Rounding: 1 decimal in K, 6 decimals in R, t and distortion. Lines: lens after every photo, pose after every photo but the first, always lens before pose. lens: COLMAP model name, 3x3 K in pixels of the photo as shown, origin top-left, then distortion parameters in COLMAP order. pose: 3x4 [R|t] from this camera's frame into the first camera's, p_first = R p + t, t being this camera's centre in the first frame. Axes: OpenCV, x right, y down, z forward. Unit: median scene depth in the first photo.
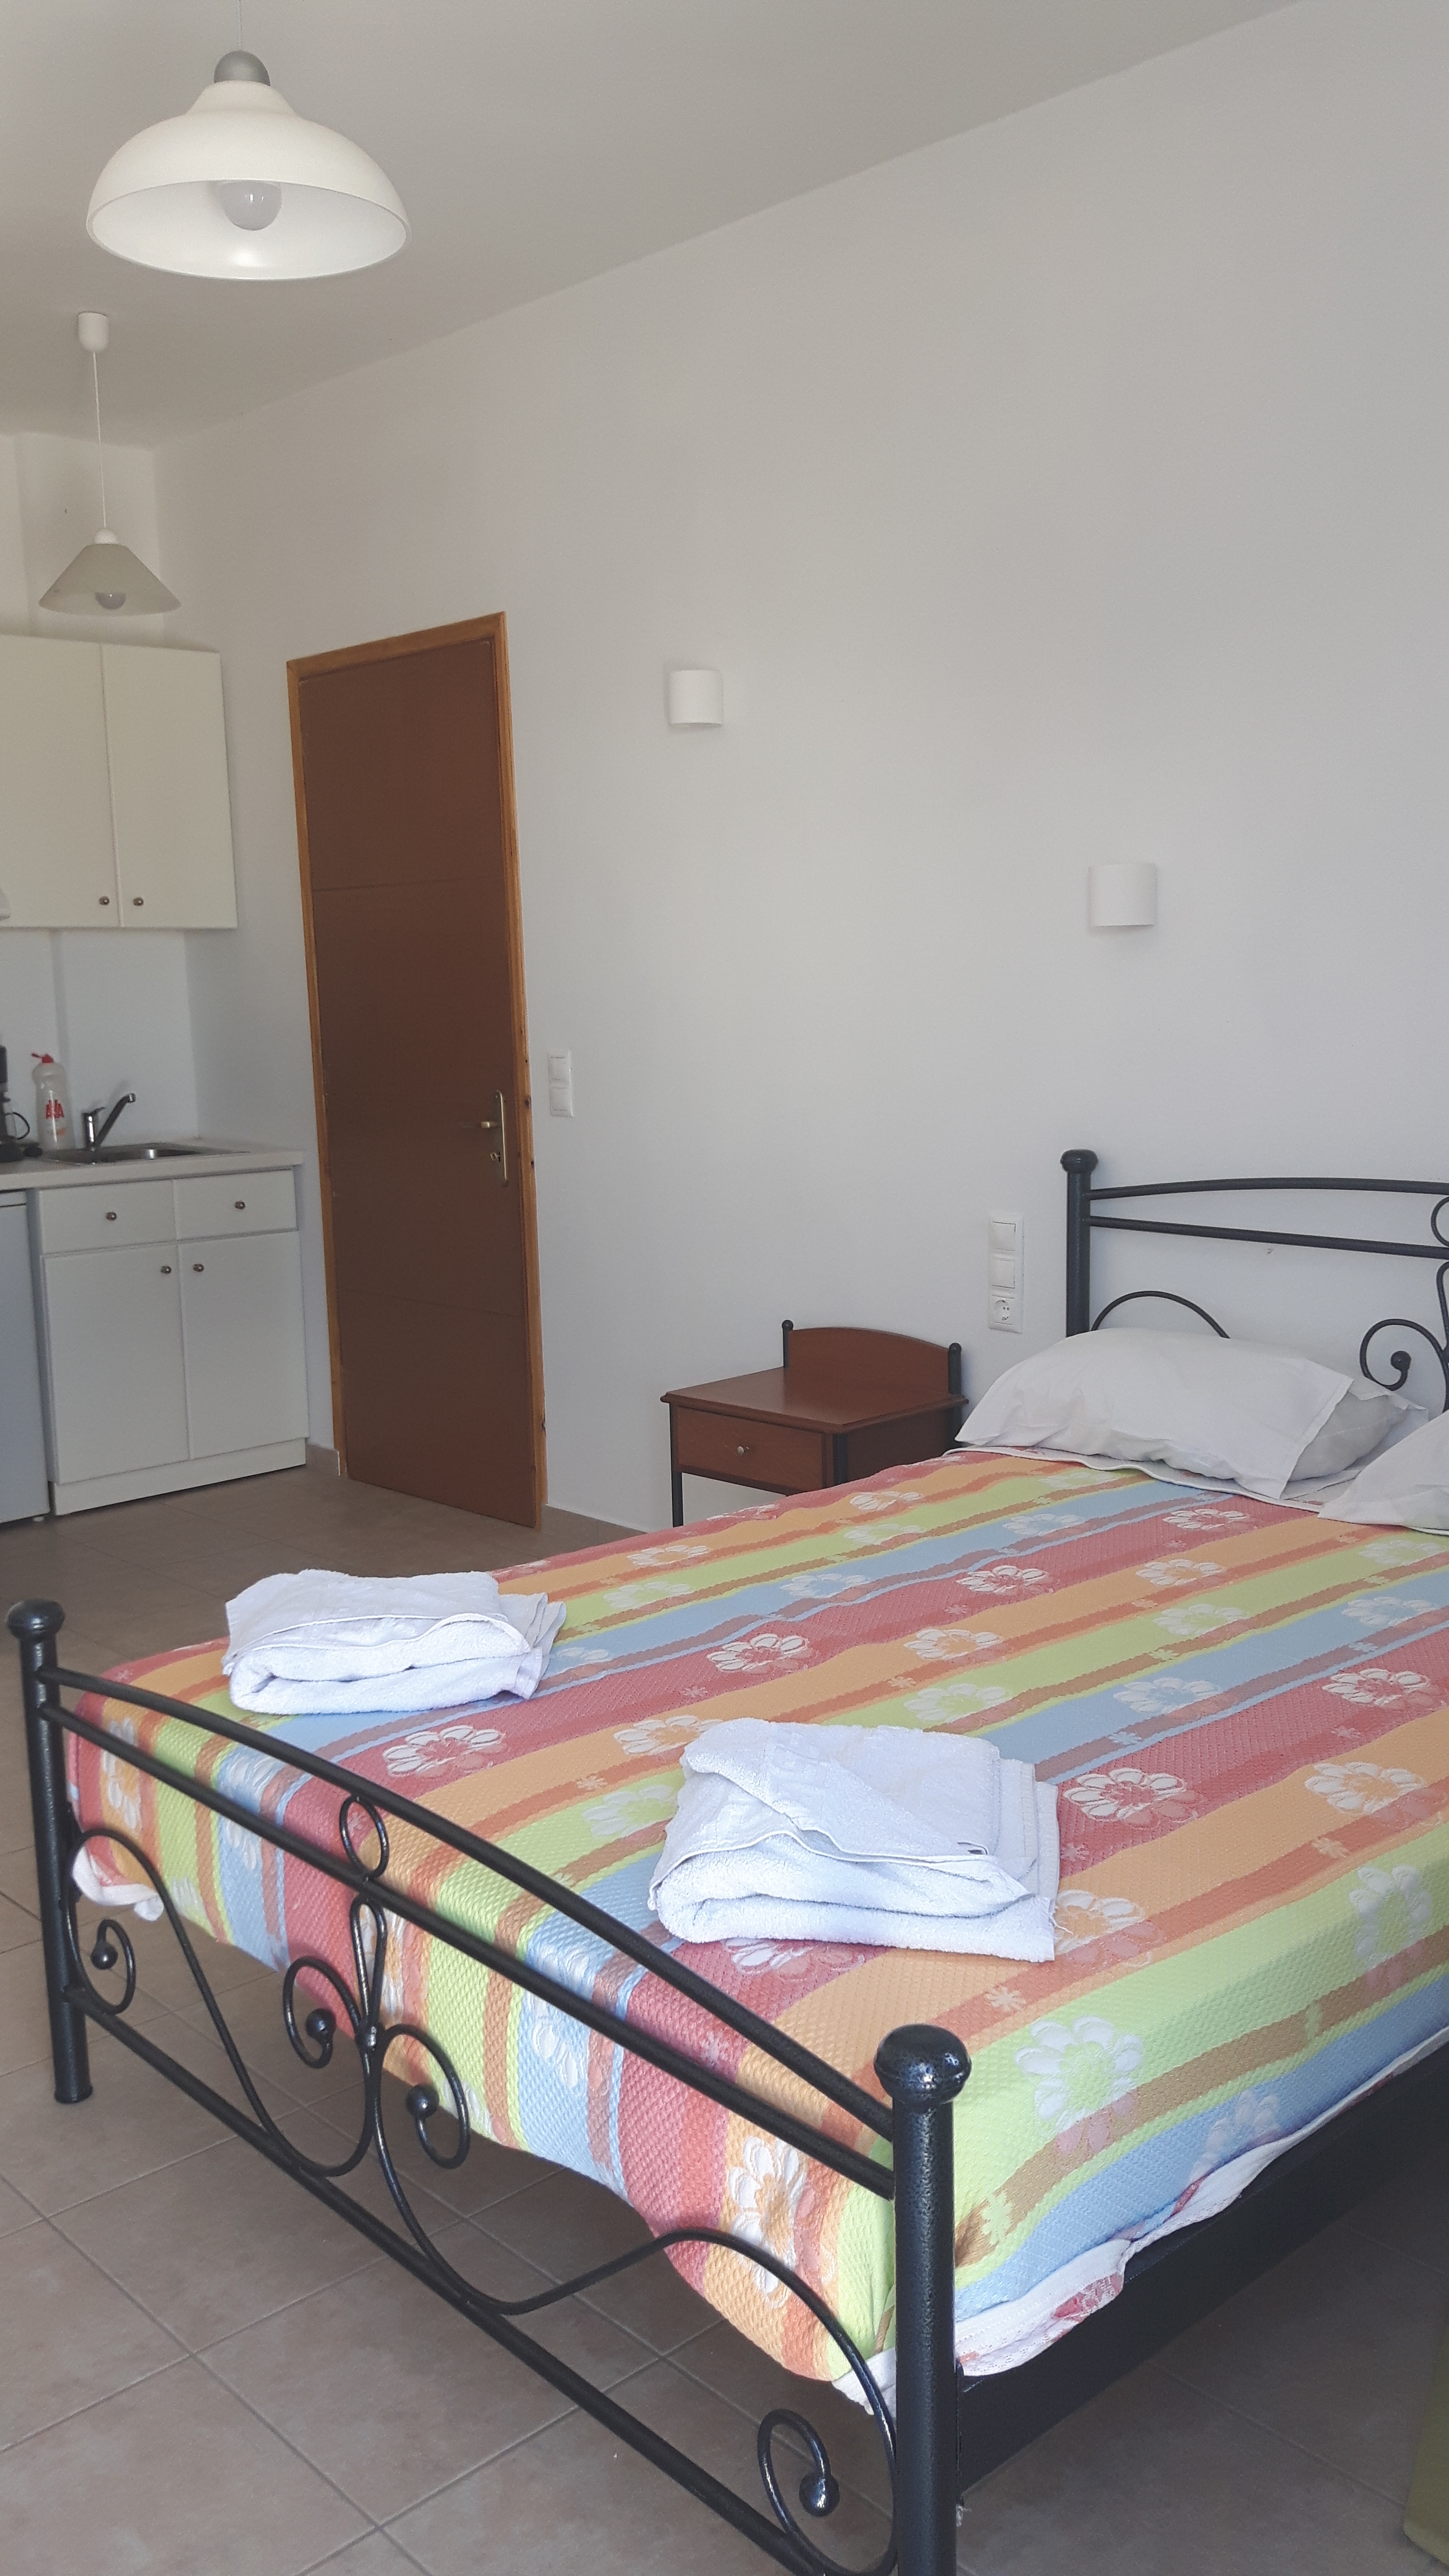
lens RADIAL K [[2133.0, 0, 724.5], [0, 2133.0, 1288.0], [0, 0, 1]] dist [0.350768, -0.789848]
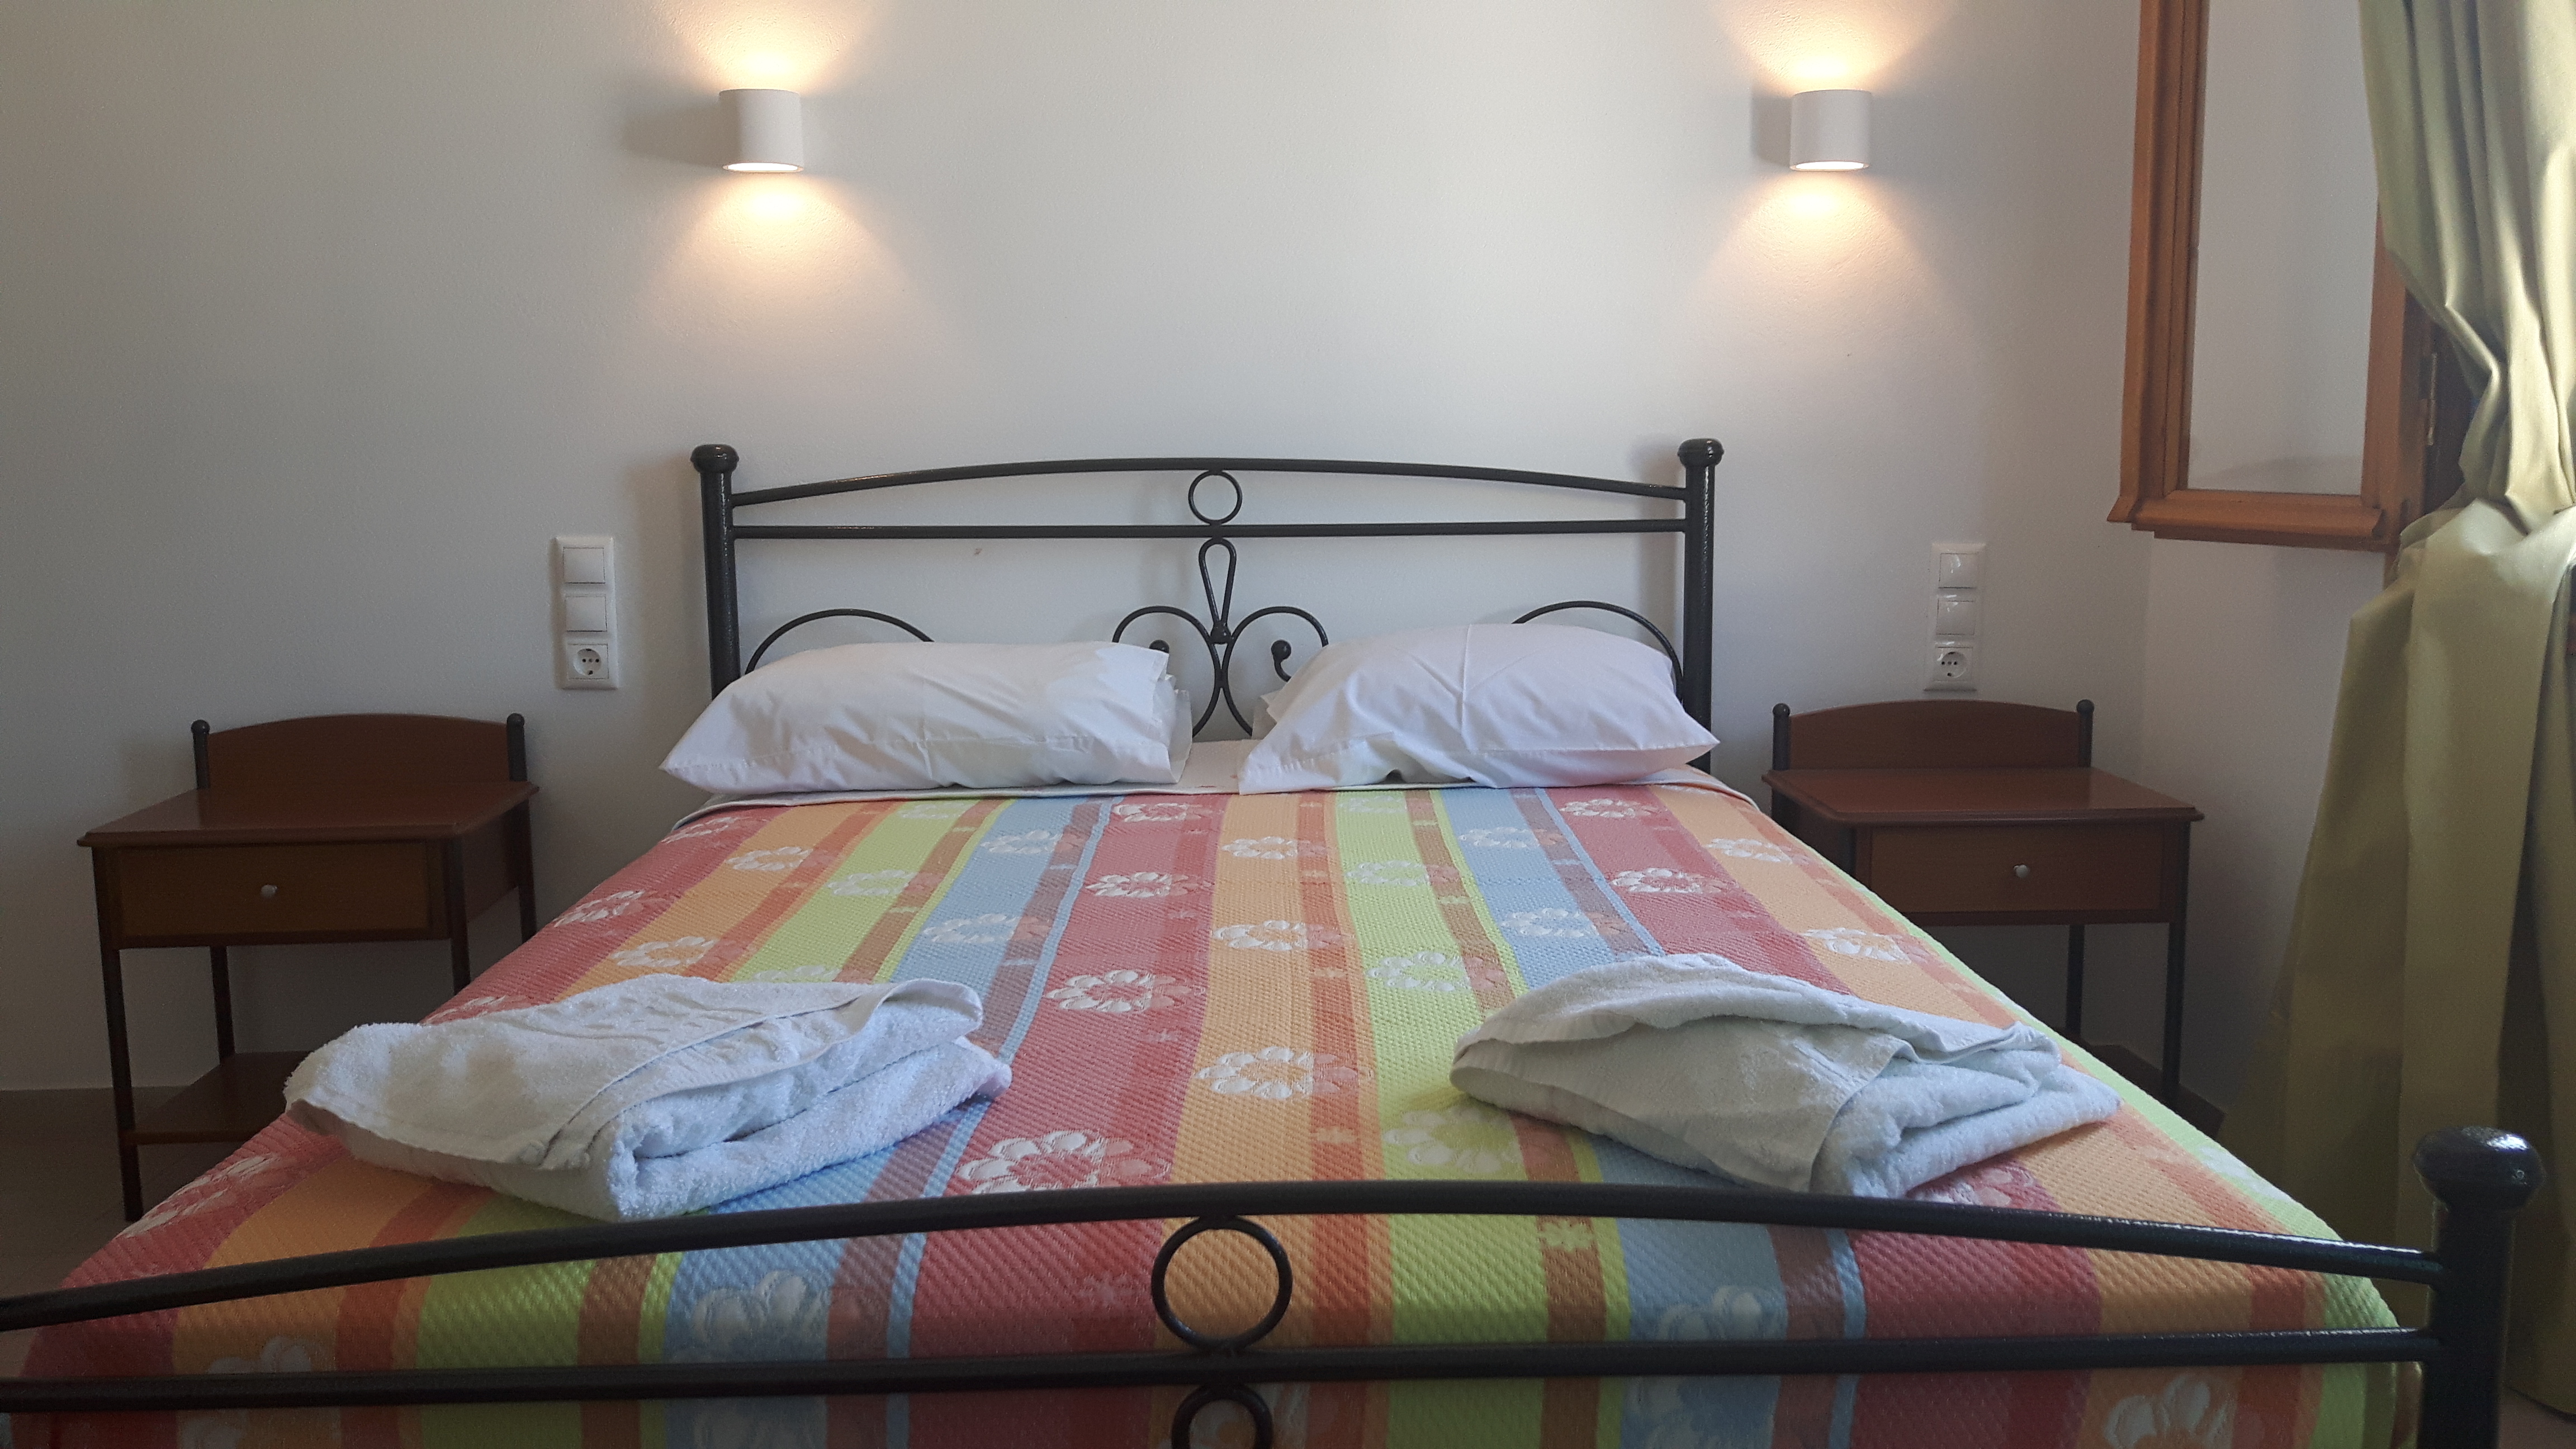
lens RADIAL K [[2133.0, 0, 1288.0], [0, 2133.0, 724.5], [0, 0, 1]] dist [0.350768, -0.789848]
pose [[0.635737, -0.082233, 0.767513, -0.329931], [0.113246, 0.993487, 0.012641, 0.053098], [-0.763553, 0.078882, 0.640909, 0.329470]]
